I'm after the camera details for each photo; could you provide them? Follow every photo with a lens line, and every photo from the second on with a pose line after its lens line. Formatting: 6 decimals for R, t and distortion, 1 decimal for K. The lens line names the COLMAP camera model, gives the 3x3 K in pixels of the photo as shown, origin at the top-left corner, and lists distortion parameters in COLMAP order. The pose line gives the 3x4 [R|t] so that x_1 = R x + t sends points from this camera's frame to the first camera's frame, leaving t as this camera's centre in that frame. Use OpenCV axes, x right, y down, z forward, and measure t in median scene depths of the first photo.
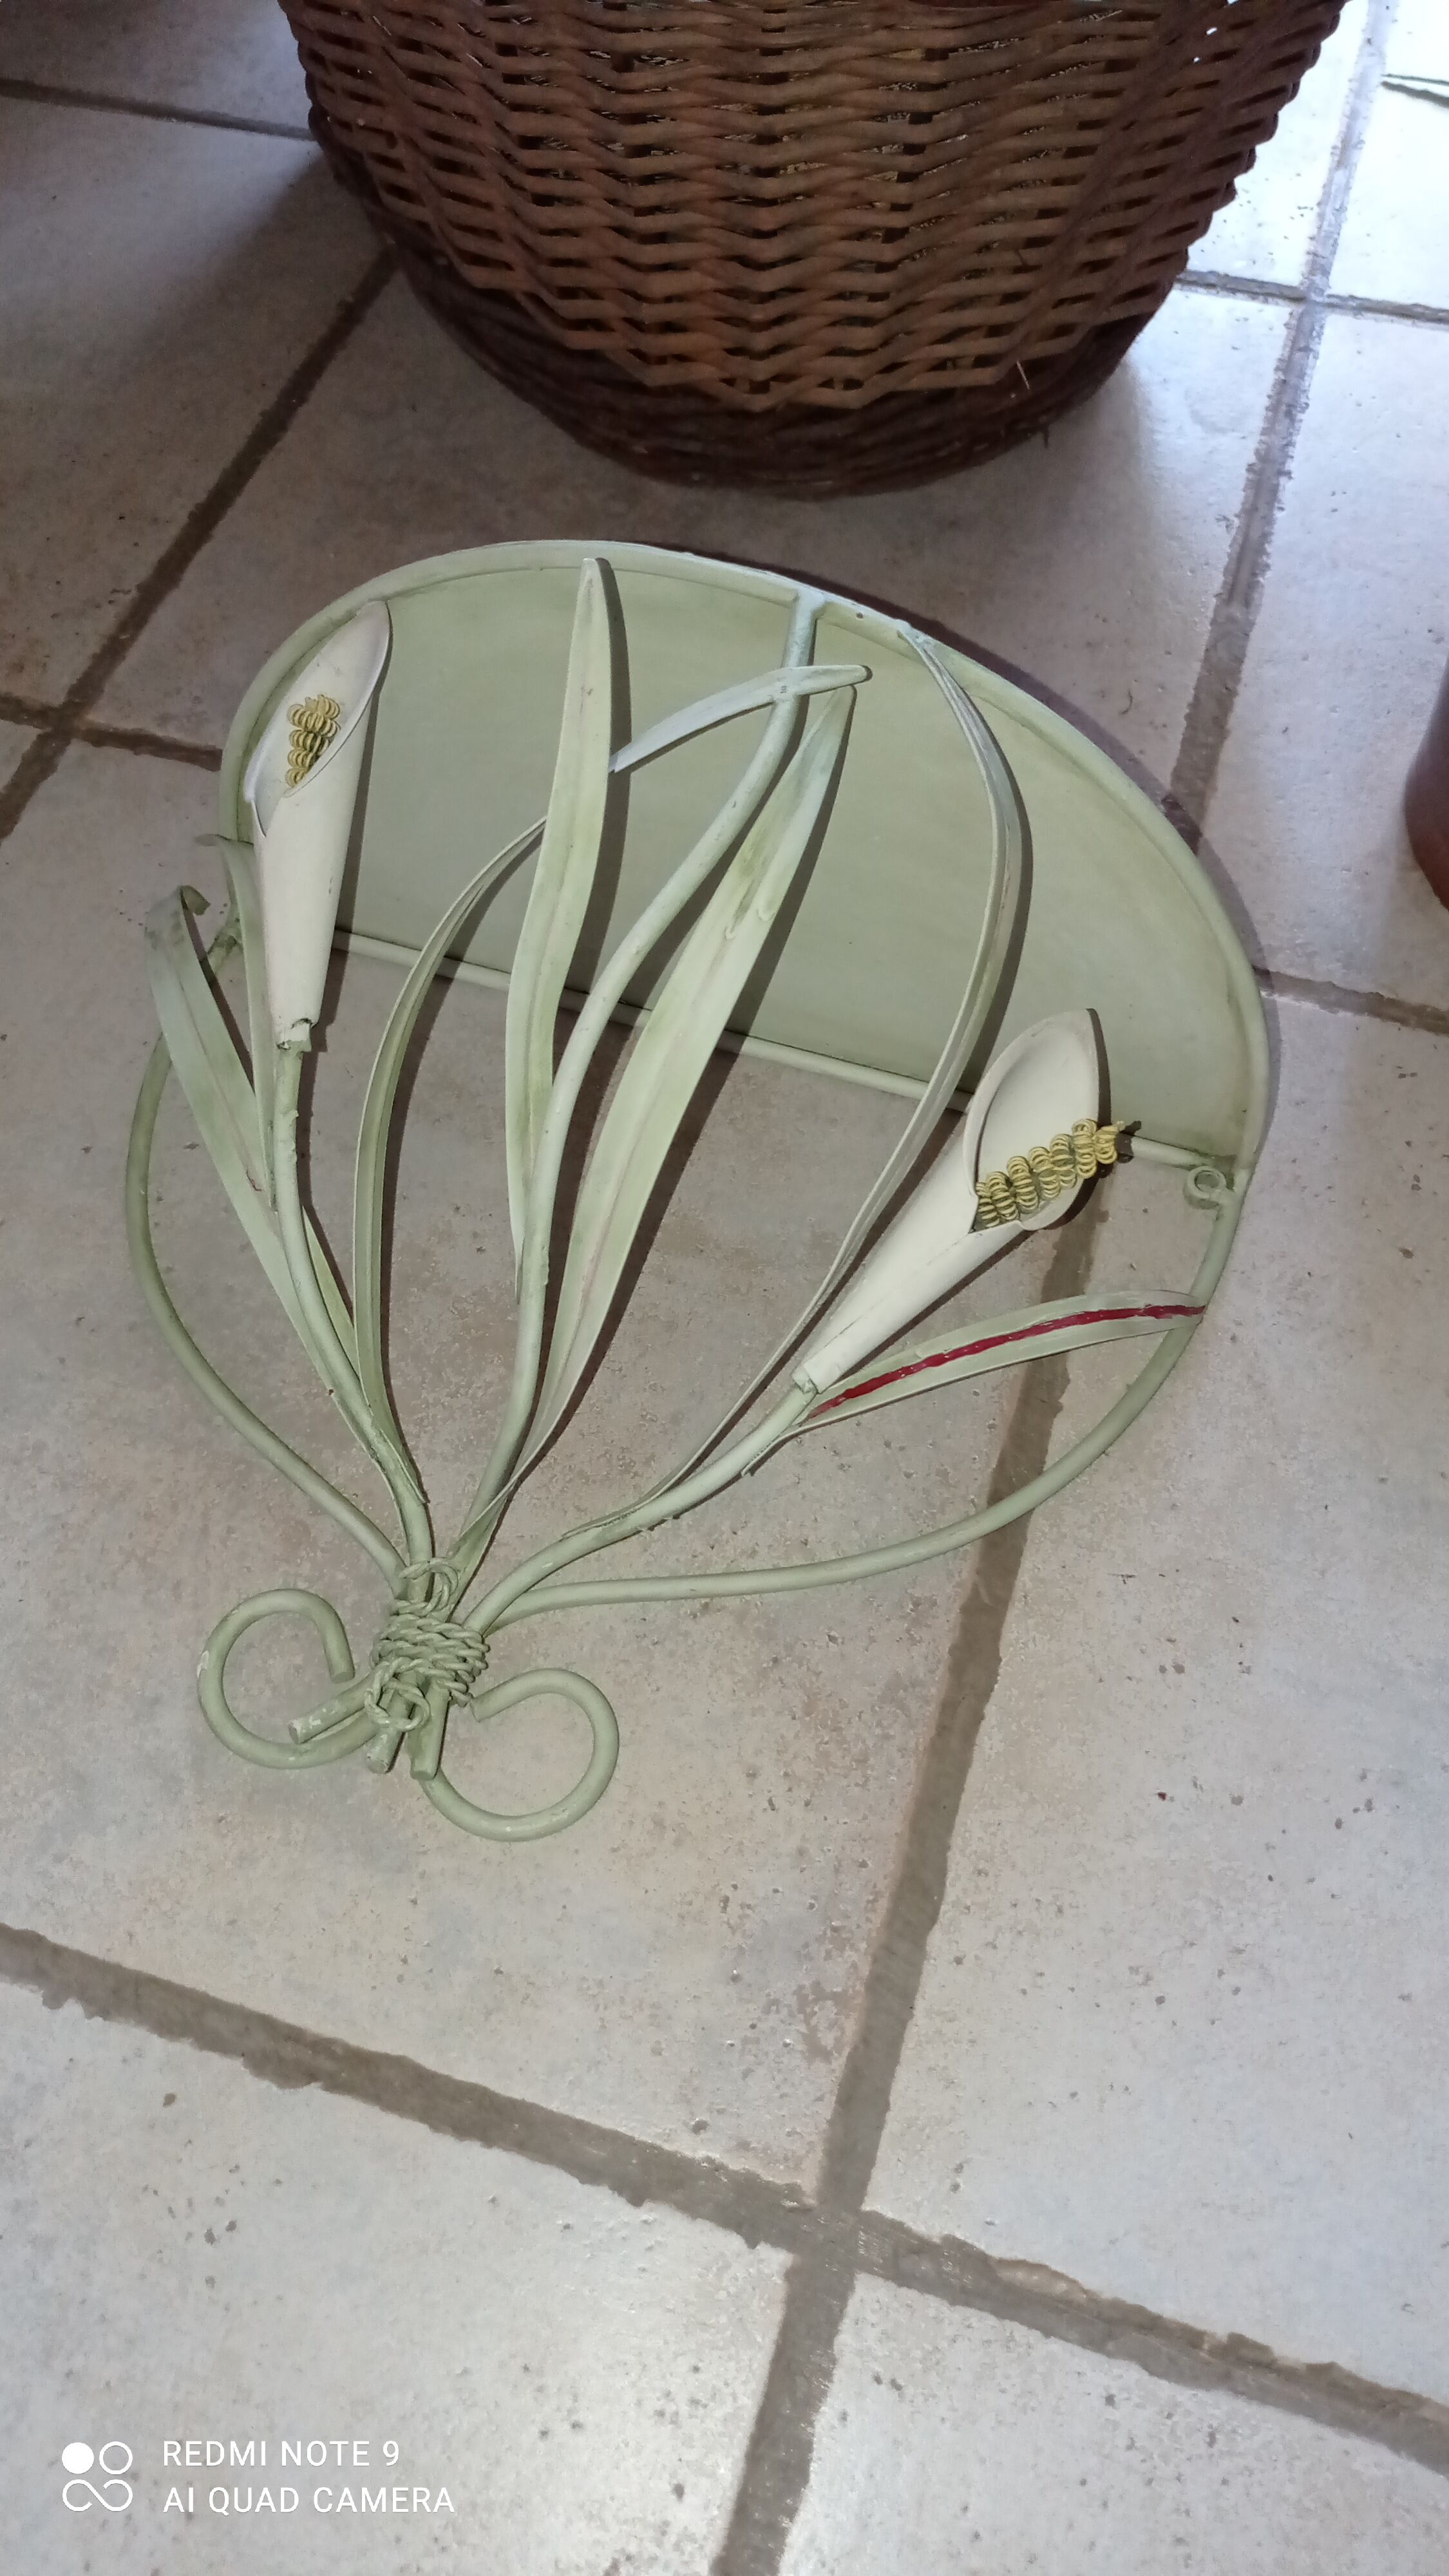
lens RADIAL K [[1987.4, 0, 681.1], [0, 1987.4, 1278.6], [0, 0, 1]] dist [0.009834, -0.017549]
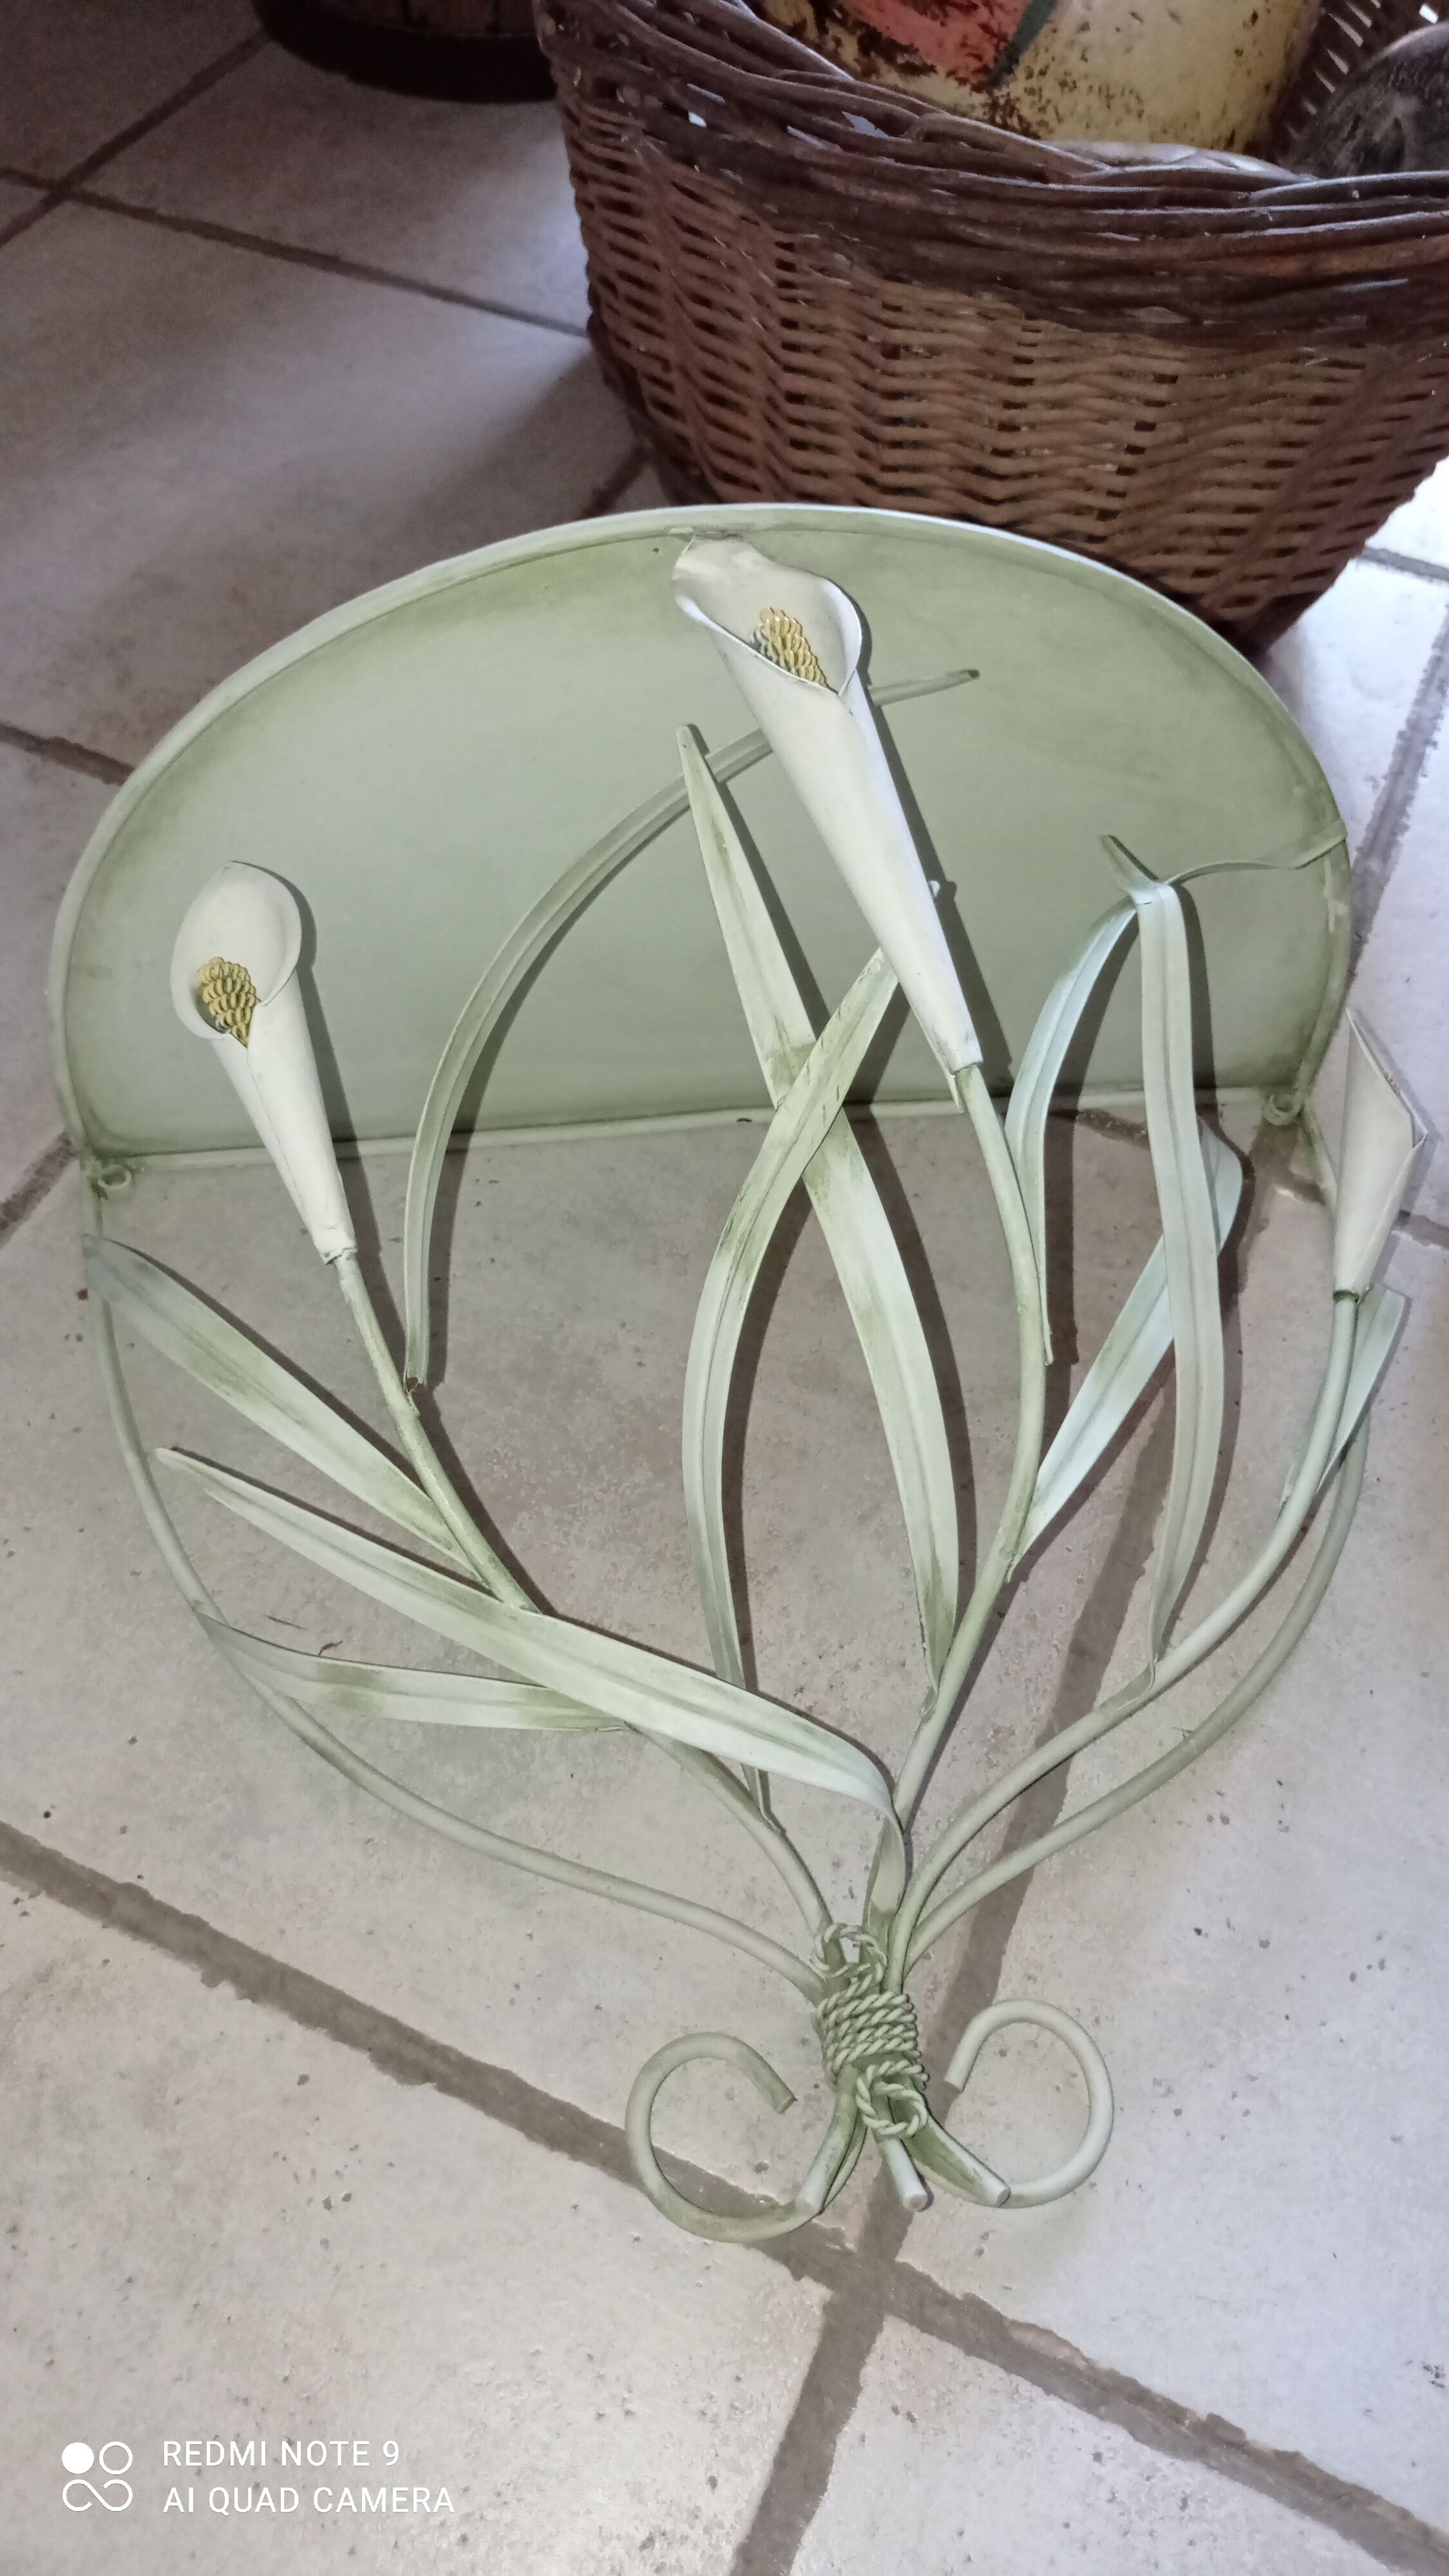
lens RADIAL K [[1987.4, 0, 685.3], [0, 1987.4, 1263.9], [0, 0, 1]] dist [0.009834, -0.017549]
pose [[0.991807, 0.123421, -0.032944, -0.055265], [-0.124984, 0.990870, -0.050557, -0.020576], [0.026403, 0.054260, 0.998178, -0.150842]]
